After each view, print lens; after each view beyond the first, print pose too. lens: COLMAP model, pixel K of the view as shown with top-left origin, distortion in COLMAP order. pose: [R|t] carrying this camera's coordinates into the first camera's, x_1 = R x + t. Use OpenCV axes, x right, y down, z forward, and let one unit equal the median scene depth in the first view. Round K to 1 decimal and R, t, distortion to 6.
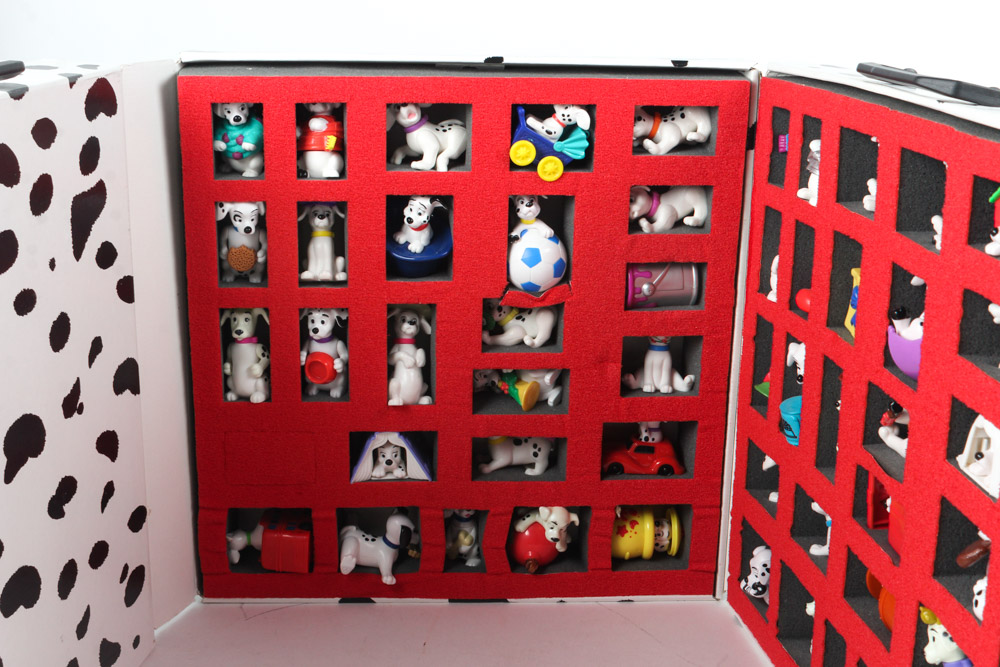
lens RADIAL K [[1462.8, 0, 498.1], [0, 1462.8, 330.0], [0, 0, 1]] dist [-0.002320, 0.000000]
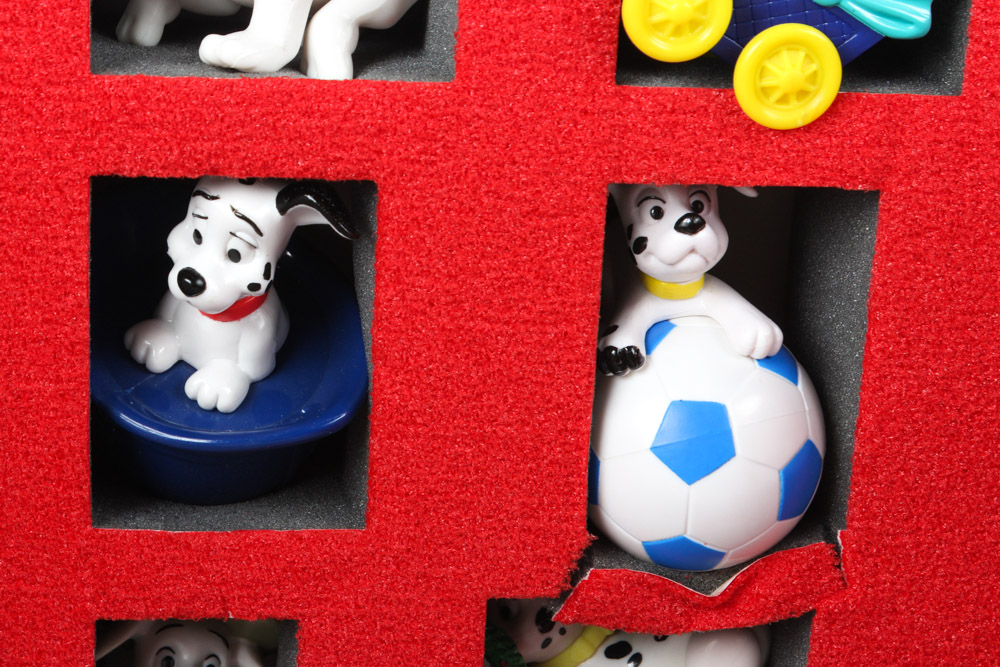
lens RADIAL K [[2437.4, 0, 499.5], [0, 2437.4, 336.4], [0, 0, 1]] dist [0.076393, 0.000000]
pose [[0.999074, 0.014629, 0.040465, -0.025894], [-0.014599, 0.999893, -0.001030, -0.065859], [-0.040475, 0.000438, 0.999180, 0.595437]]
